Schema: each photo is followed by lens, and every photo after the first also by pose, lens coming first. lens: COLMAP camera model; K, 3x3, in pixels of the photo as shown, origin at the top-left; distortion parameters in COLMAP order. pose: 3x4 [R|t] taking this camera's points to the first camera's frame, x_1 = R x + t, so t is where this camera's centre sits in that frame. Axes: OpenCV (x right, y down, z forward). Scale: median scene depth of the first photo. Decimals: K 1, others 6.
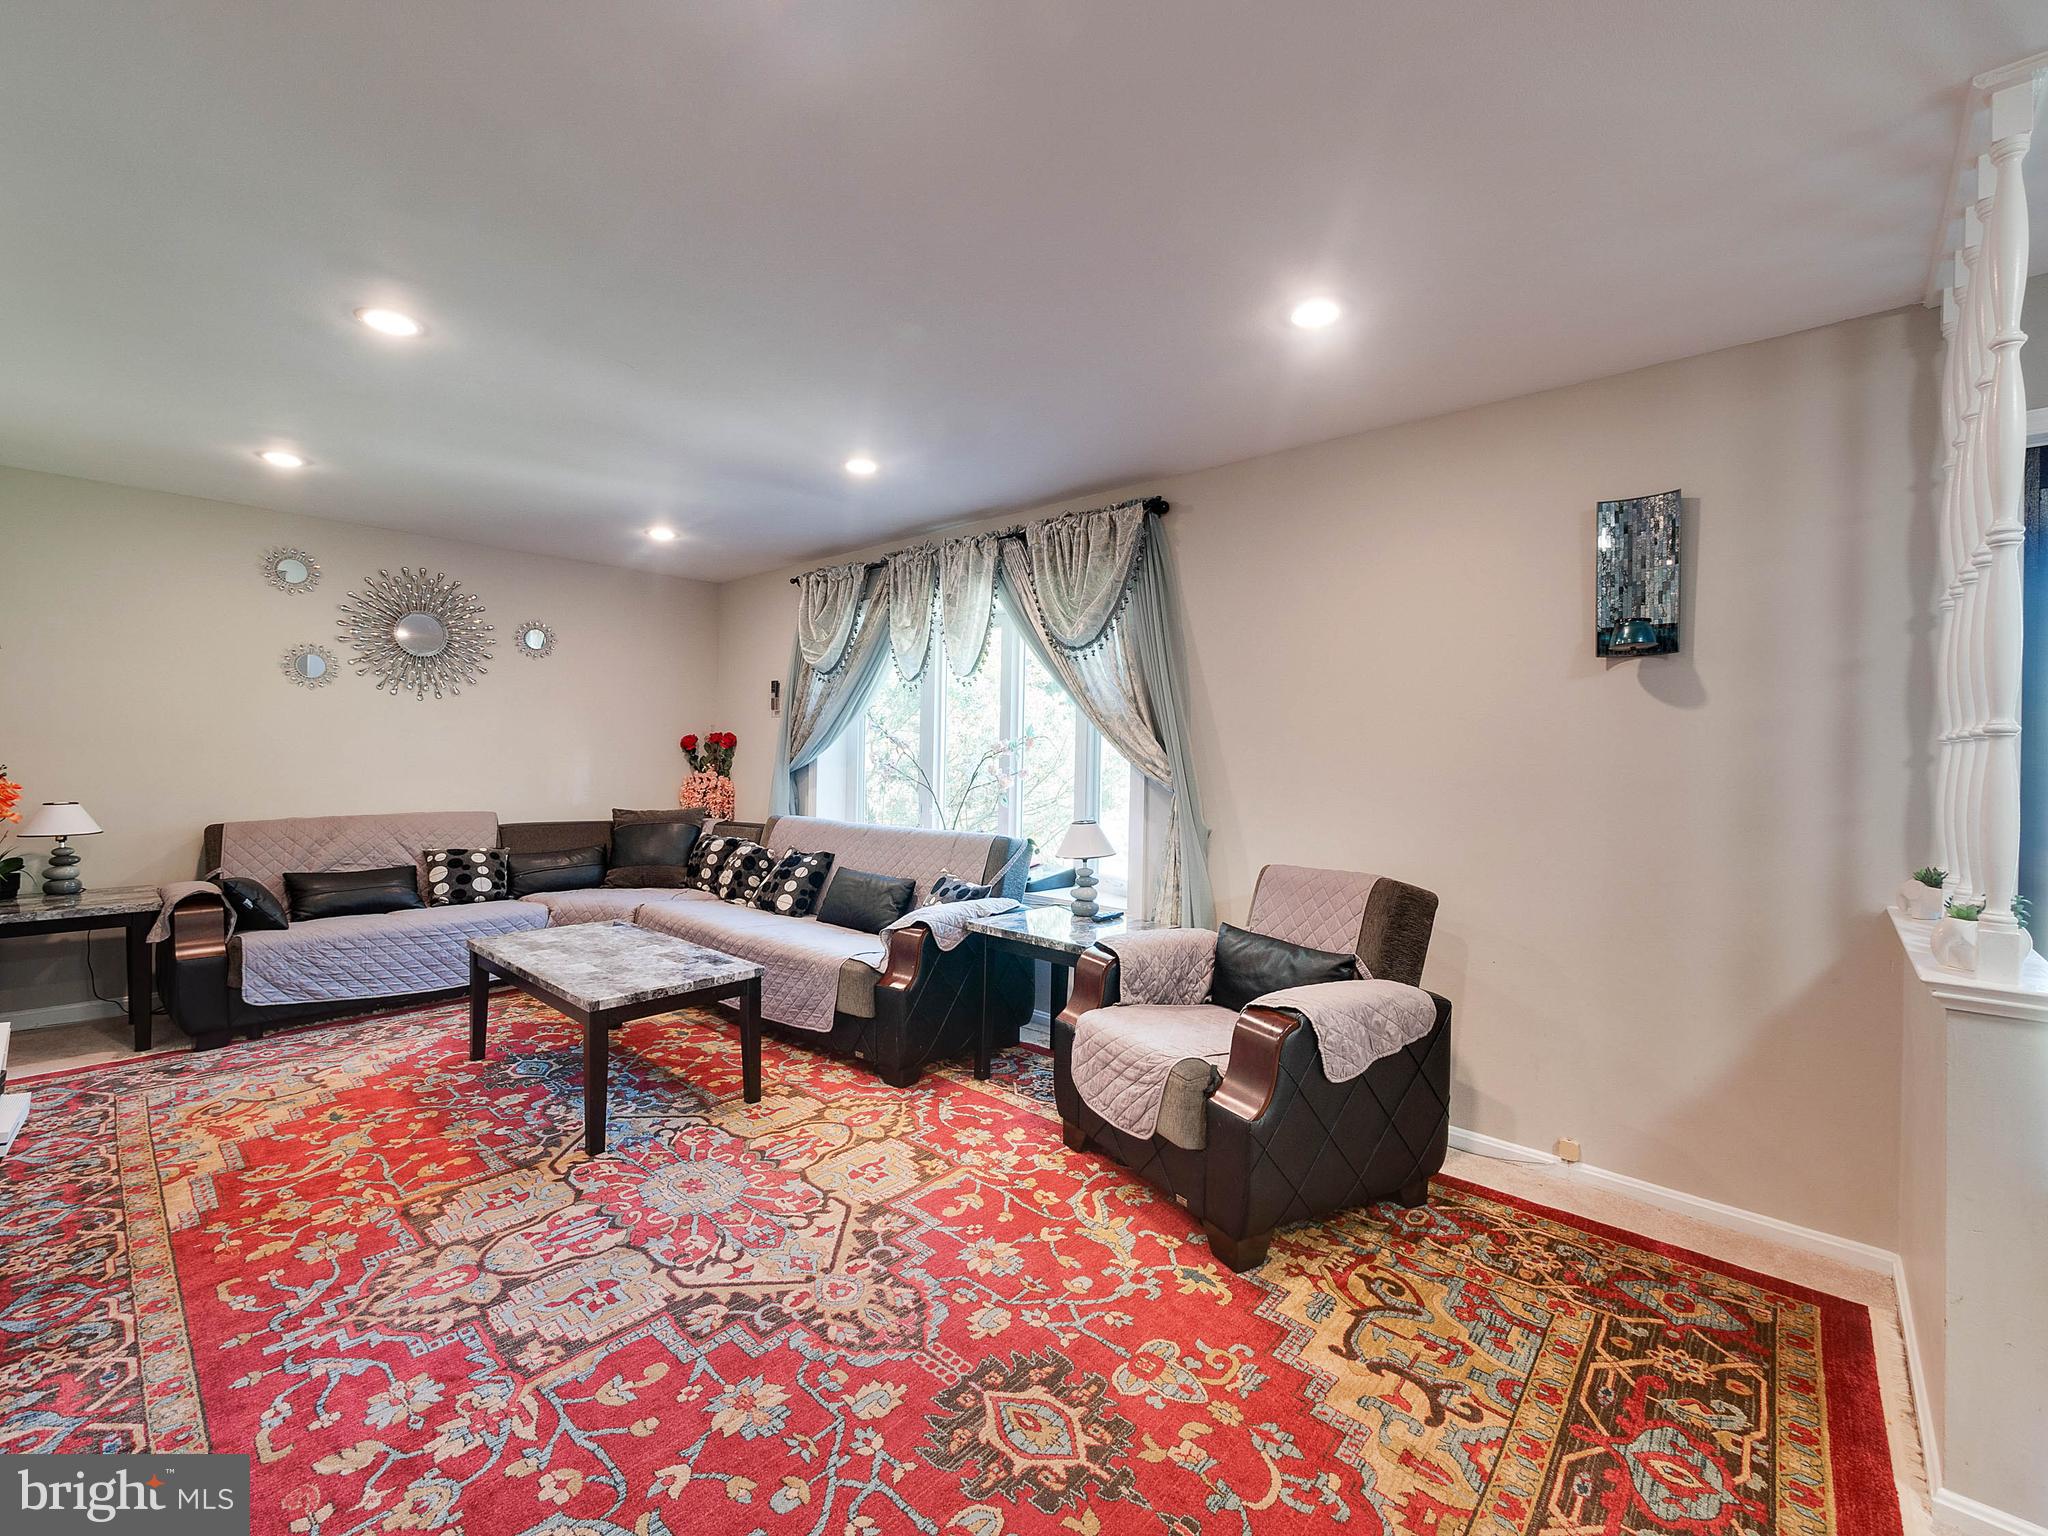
lens RADIAL K [[865.8, 0, 1026.9], [0, 865.8, 756.0], [0, 0, 1]] dist [-0.003160, 0.000181]
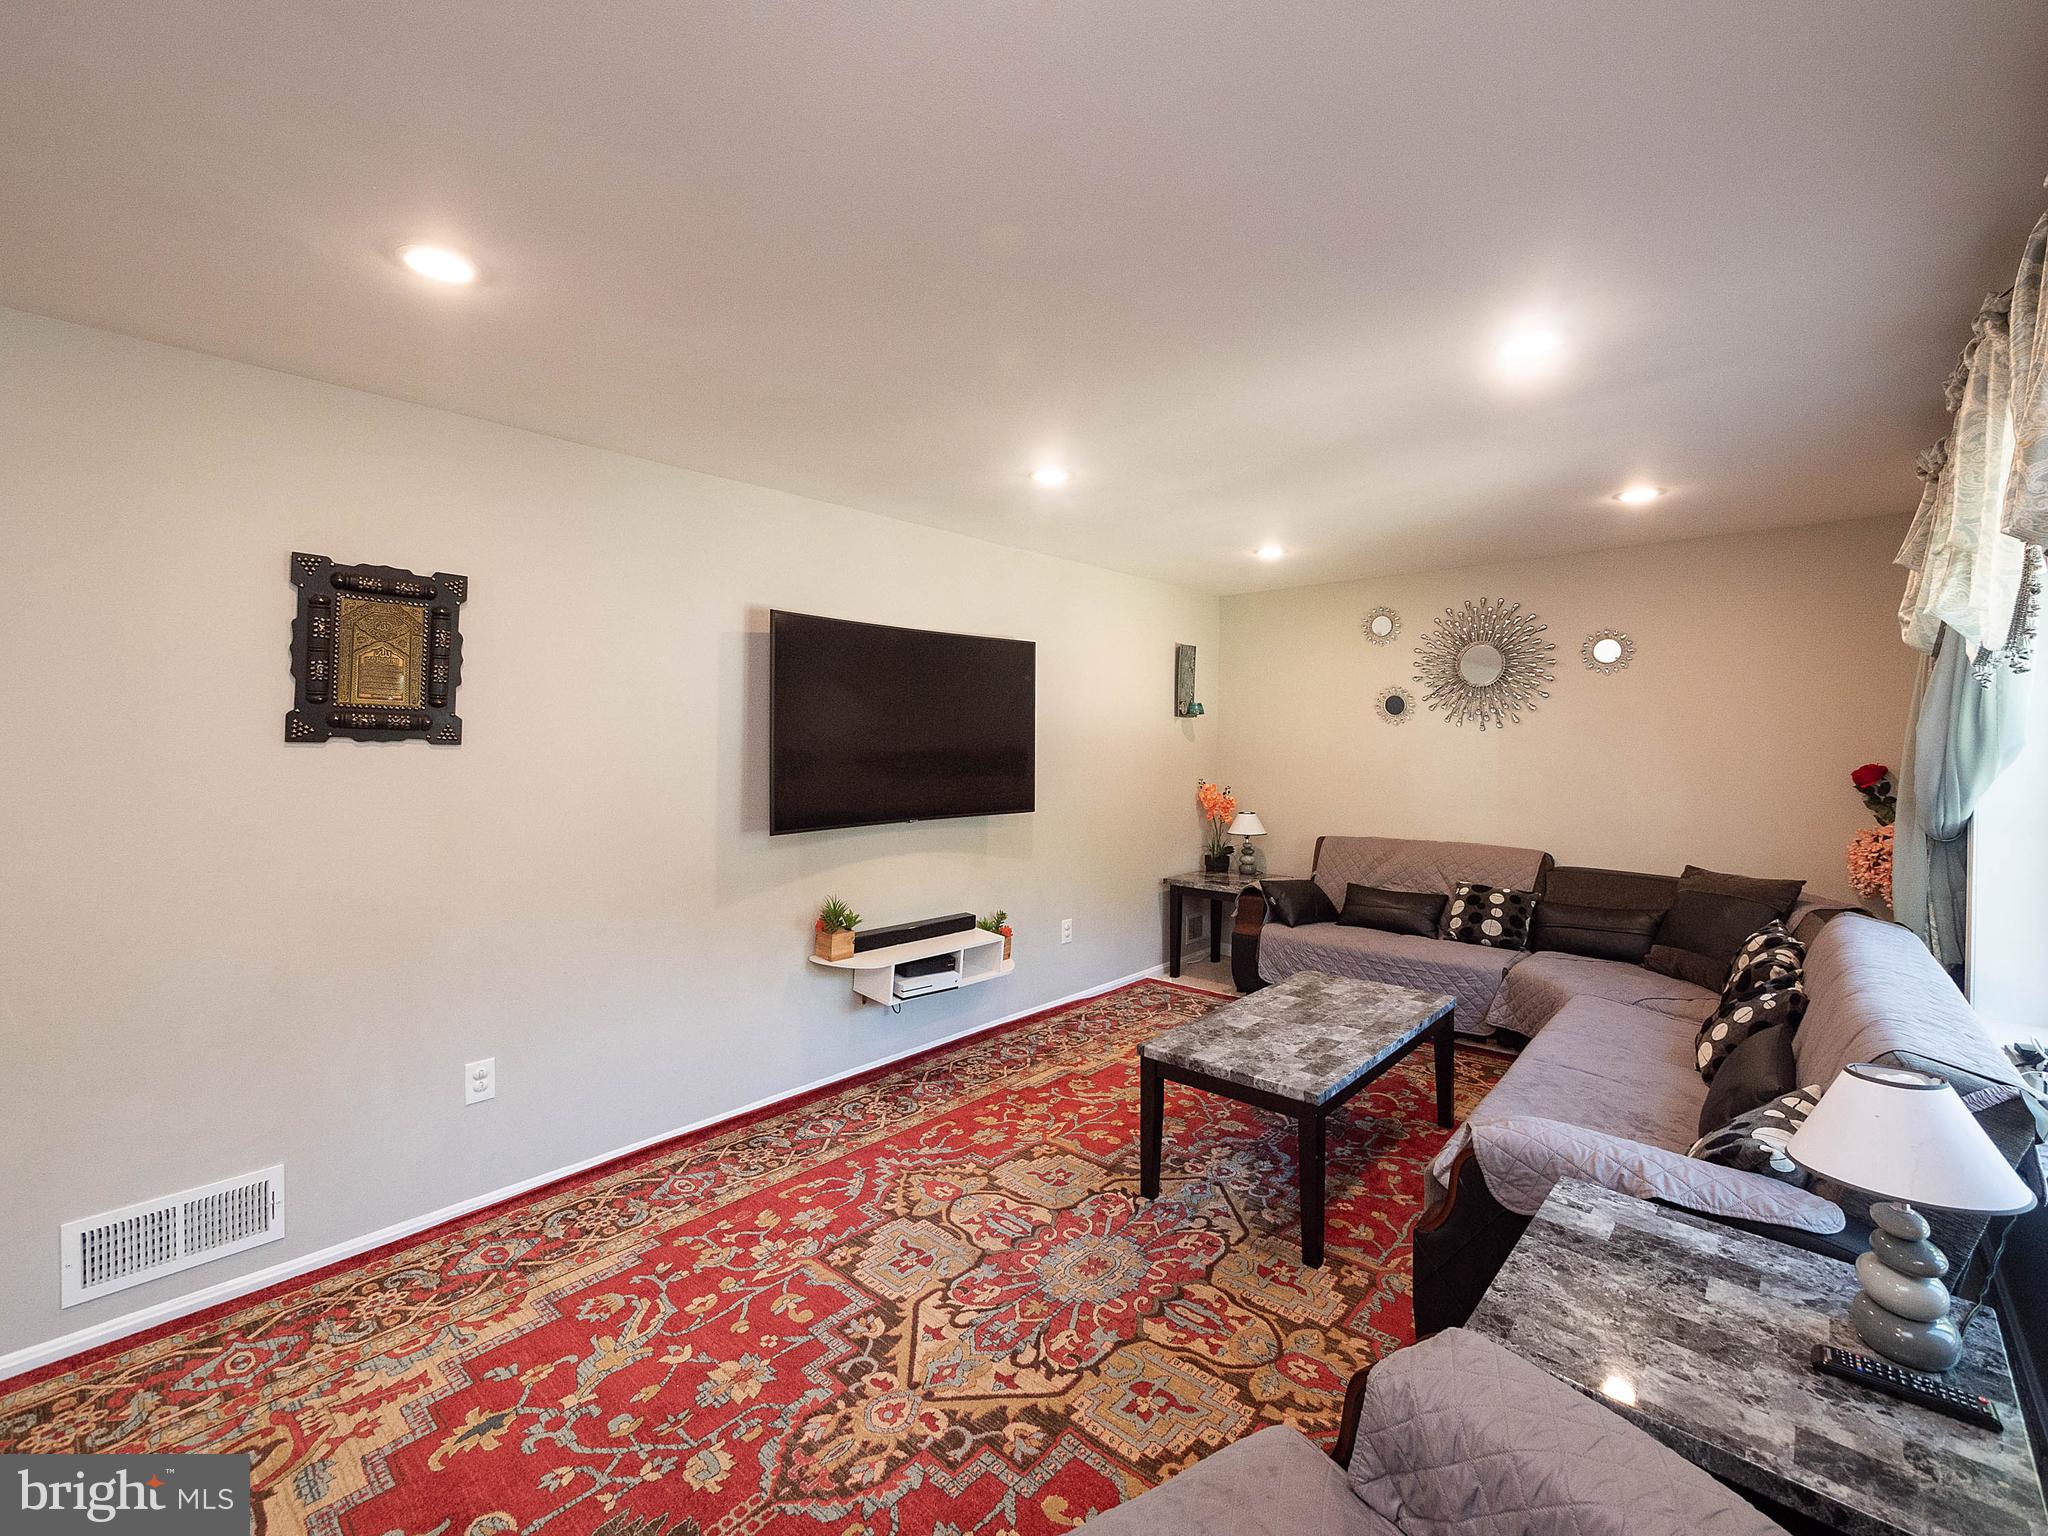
lens RADIAL K [[865.8, 0, 1026.9], [0, 865.8, 756.0], [0, 0, 1]] dist [-0.003160, 0.000181]
pose [[-0.007095, 0.001394, -0.999974, 0.661021], [-0.002865, 0.999995, 0.001415, -0.078728], [0.999971, 0.002875, -0.007091, 1.082656]]
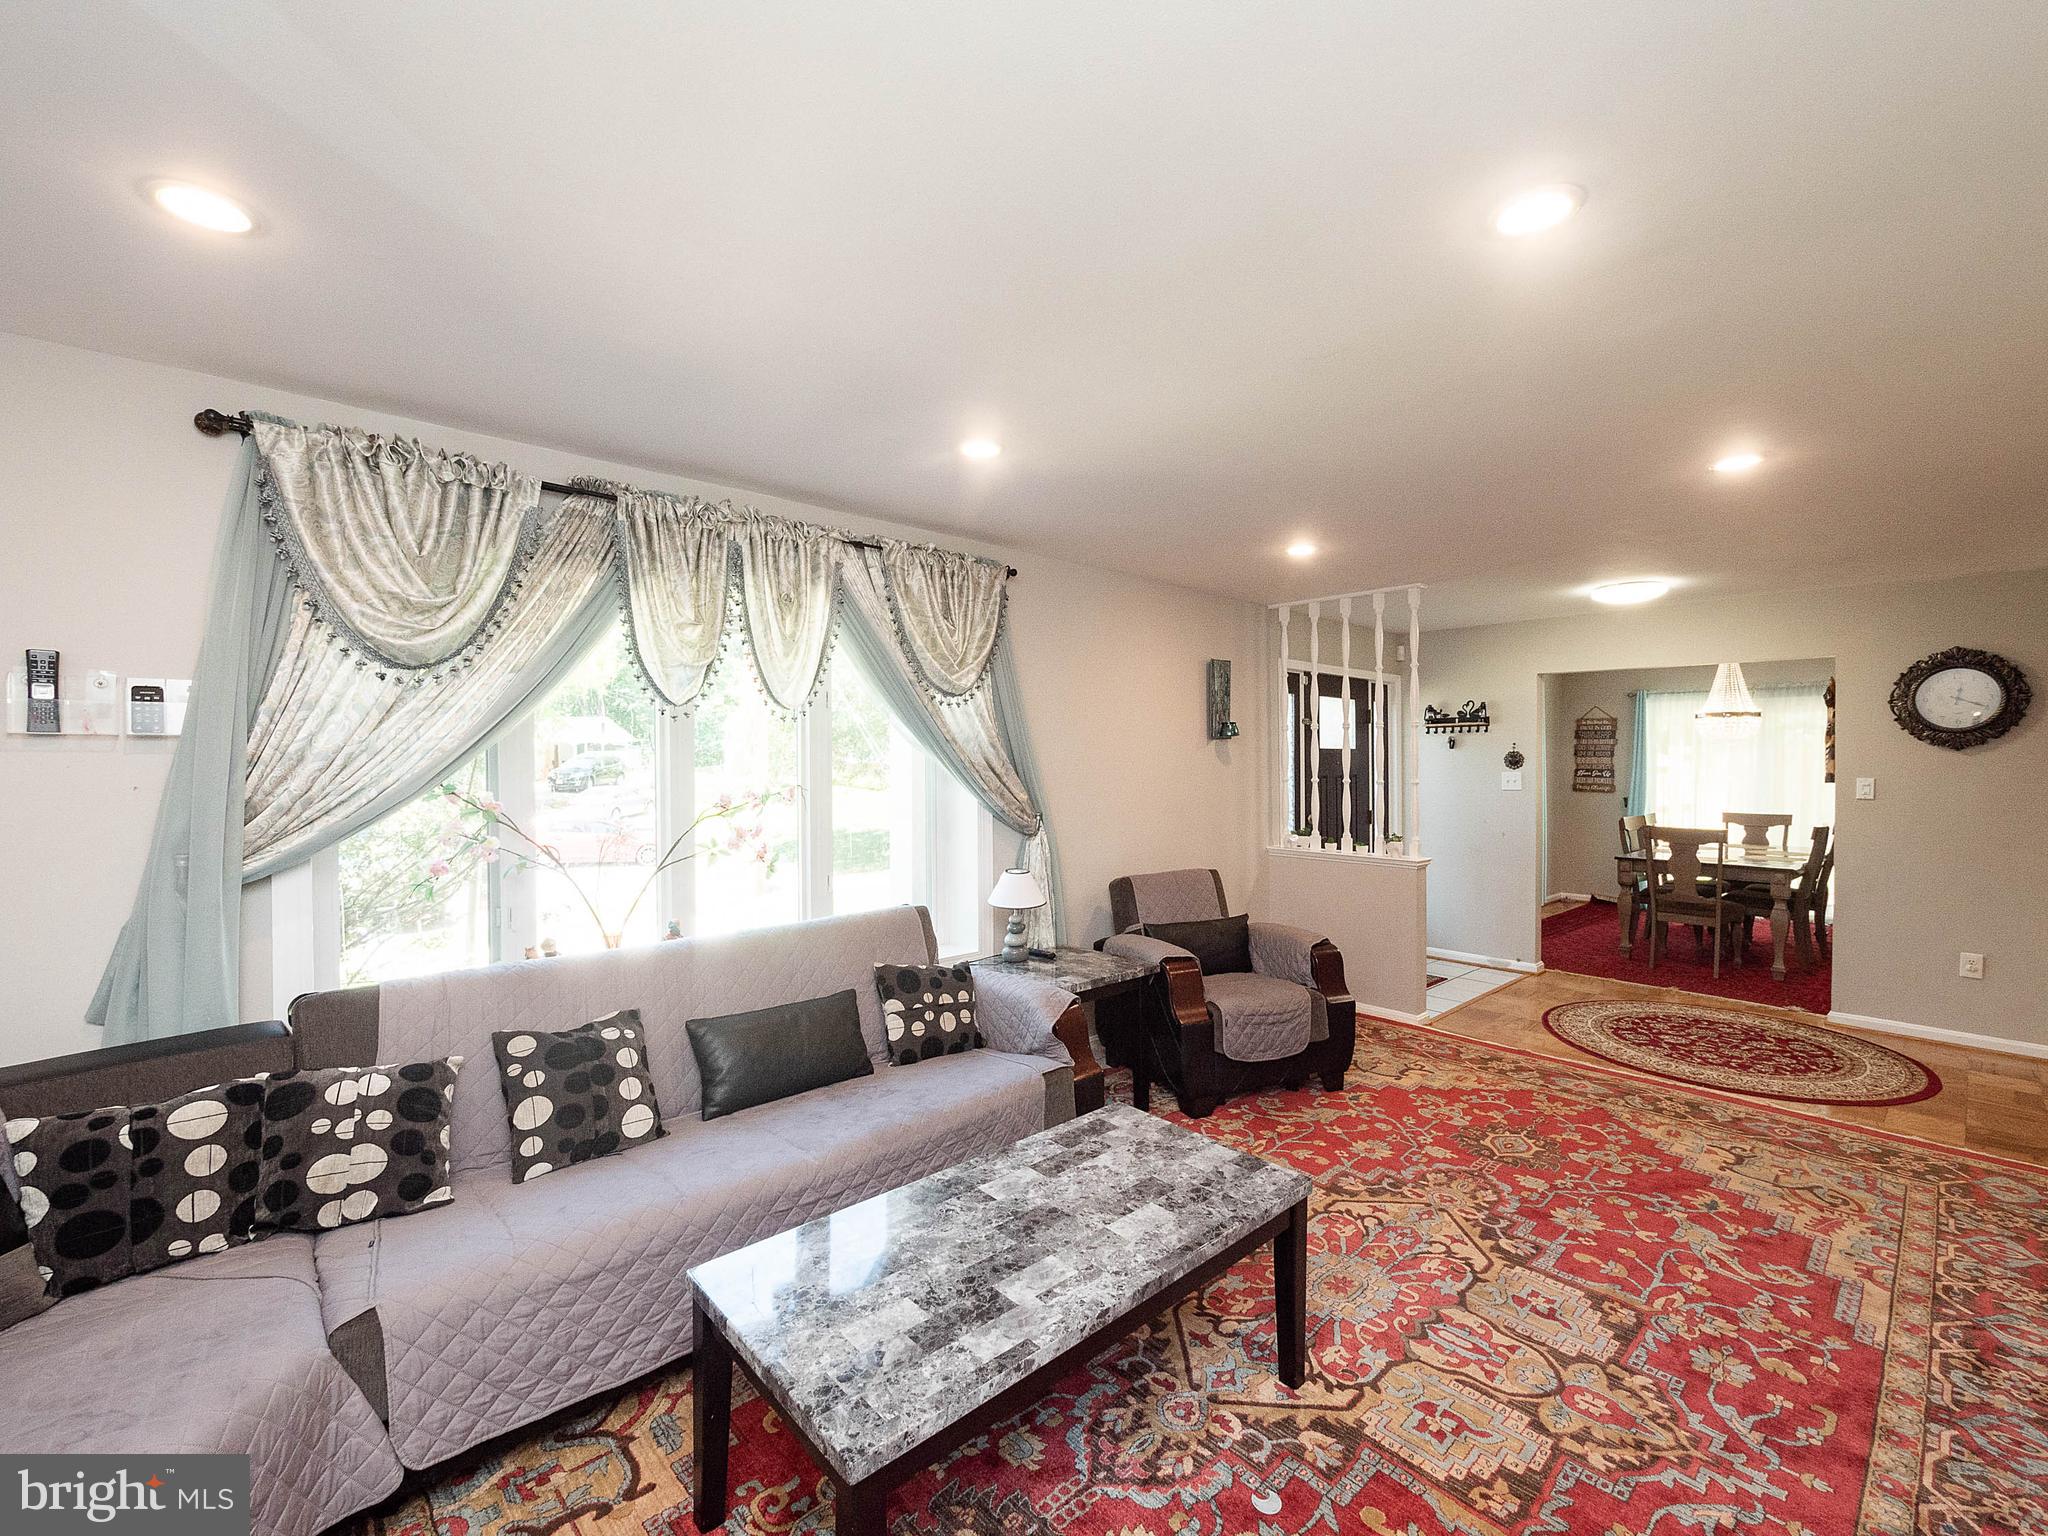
lens RADIAL K [[872.4, 0, 1034.1], [0, 872.4, 785.4], [0, 0, 1]] dist [0.000108, -0.000591]
pose [[0.091676, -0.045072, 0.994768, -1.571650], [-0.000003, 0.998975, 0.045263, -0.115955], [-0.995789, -0.004152, 0.091582, 1.453760]]
